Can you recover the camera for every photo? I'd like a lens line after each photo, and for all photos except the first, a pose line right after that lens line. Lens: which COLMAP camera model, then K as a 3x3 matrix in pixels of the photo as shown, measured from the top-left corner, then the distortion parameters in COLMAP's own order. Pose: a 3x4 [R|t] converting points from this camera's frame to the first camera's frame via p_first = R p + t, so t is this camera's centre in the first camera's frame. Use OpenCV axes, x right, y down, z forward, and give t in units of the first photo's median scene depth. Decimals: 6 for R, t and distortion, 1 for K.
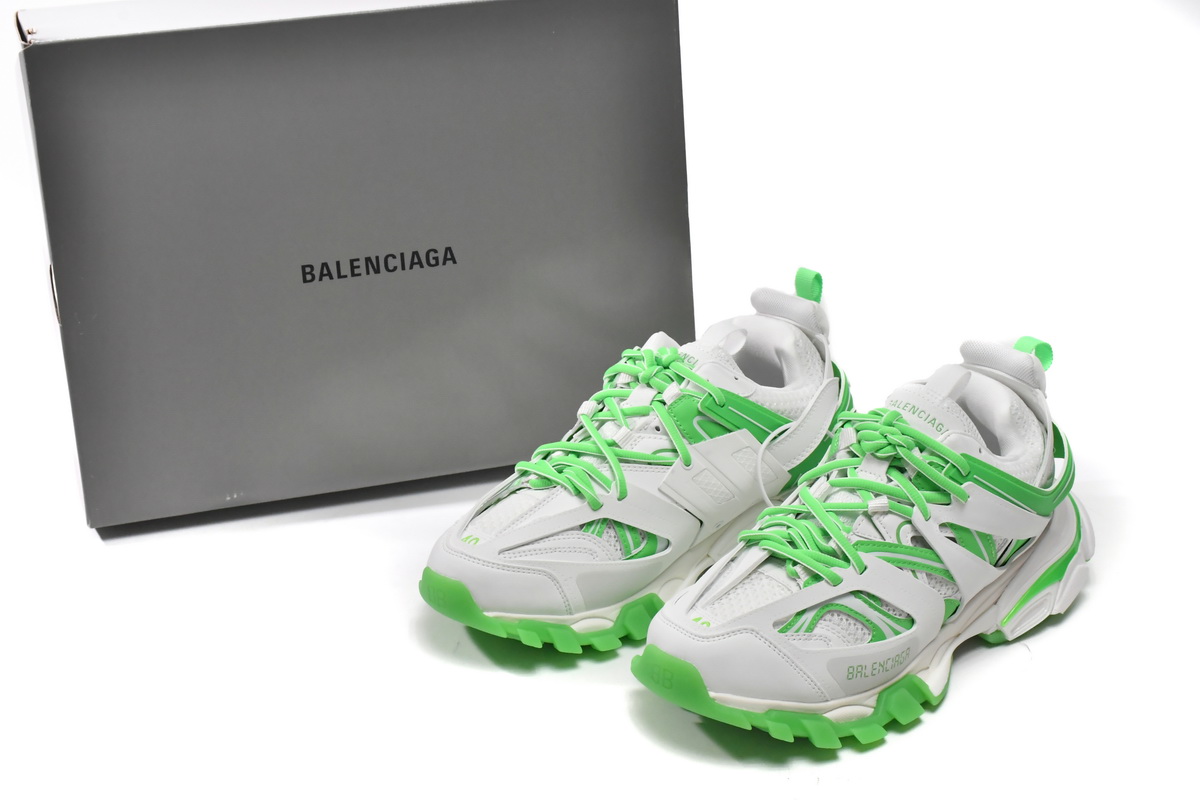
lens RADIAL K [[2004.6, 0, 600.0], [0, 2004.6, 400.0], [0, 0, 1]] dist [-0.026127, -0.004622]
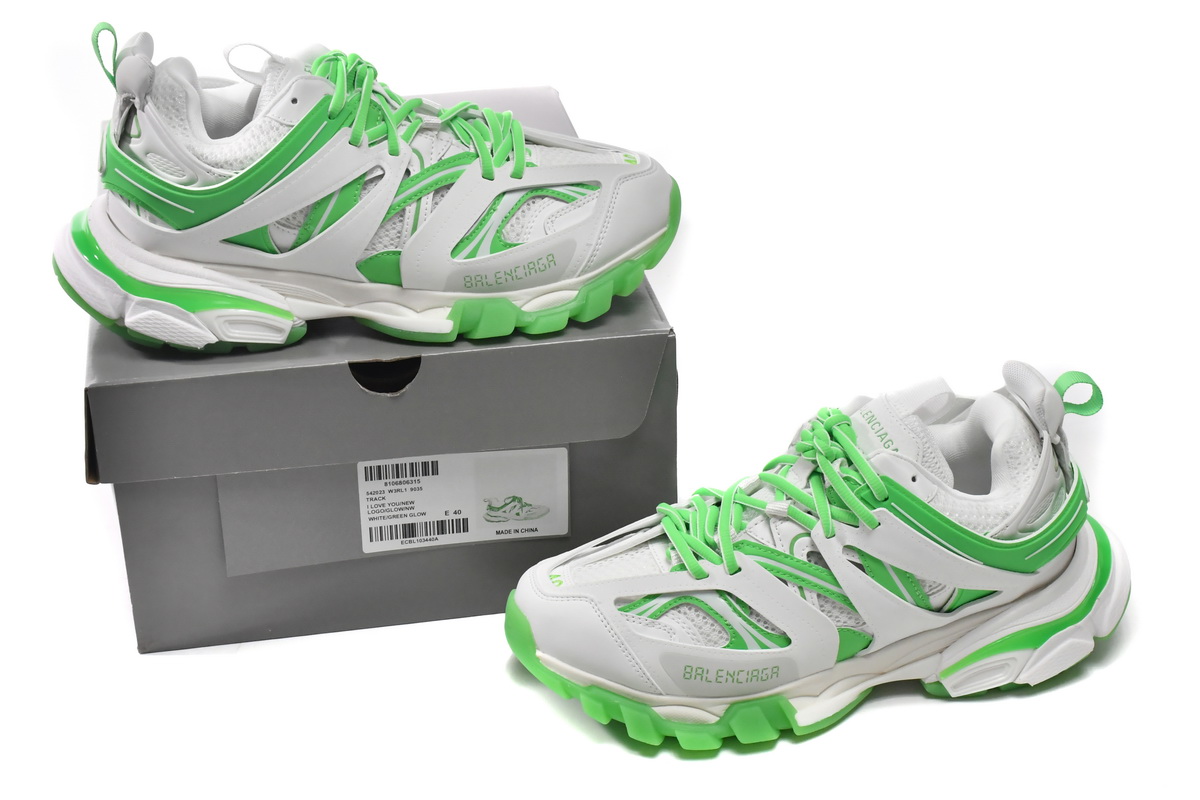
lens RADIAL K [[2004.6, 0, 600.0], [0, 2004.6, 400.0], [0, 0, 1]] dist [-0.026127, -0.004622]
pose [[0.859129, 0.207562, -0.467776, 0.488640], [-0.187953, 0.978153, 0.088829, -0.063262], [0.475994, 0.011604, 0.879372, 0.144293]]
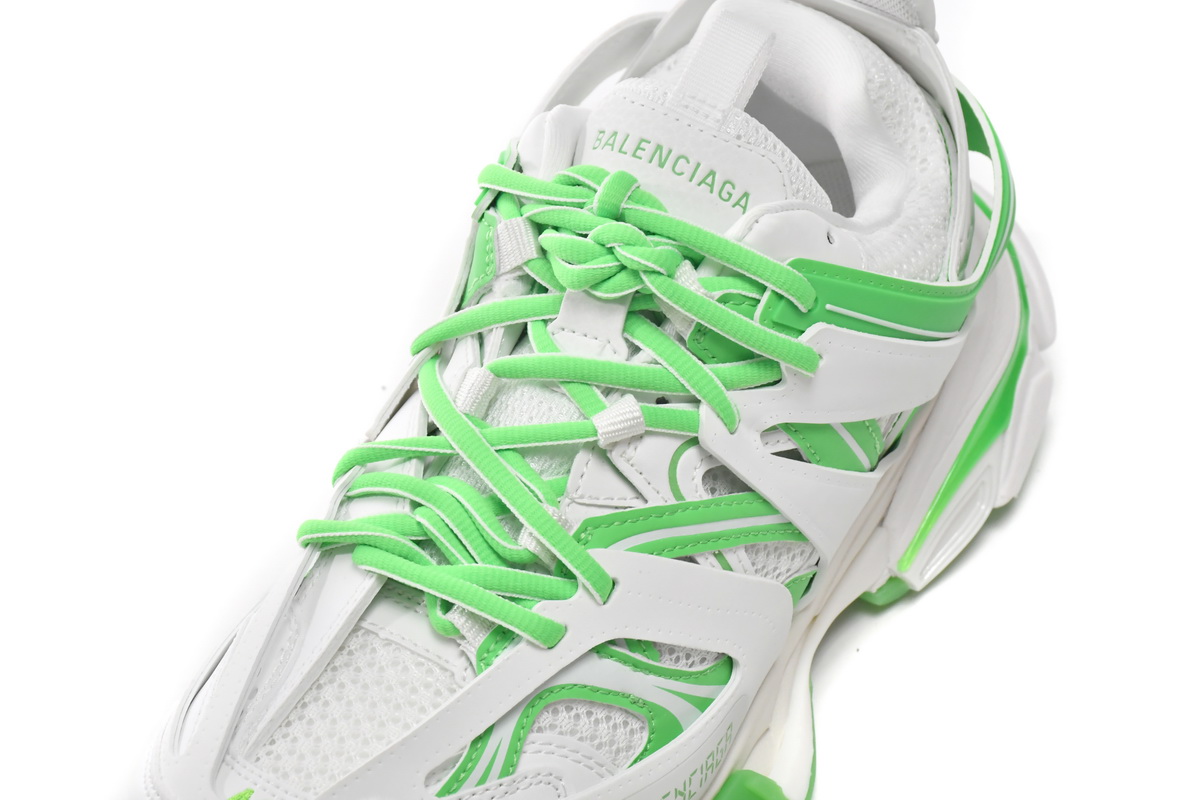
lens RADIAL K [[3159.1, 0, 600.0], [0, 3159.1, 400.0], [0, 0, 1]] dist [-0.010444, 0.967612]
pose [[0.968424, -0.180972, 0.171477, 0.022341], [0.127953, 0.951097, 0.281144, -0.137952], [-0.213971, -0.250325, 0.944221, 0.375576]]
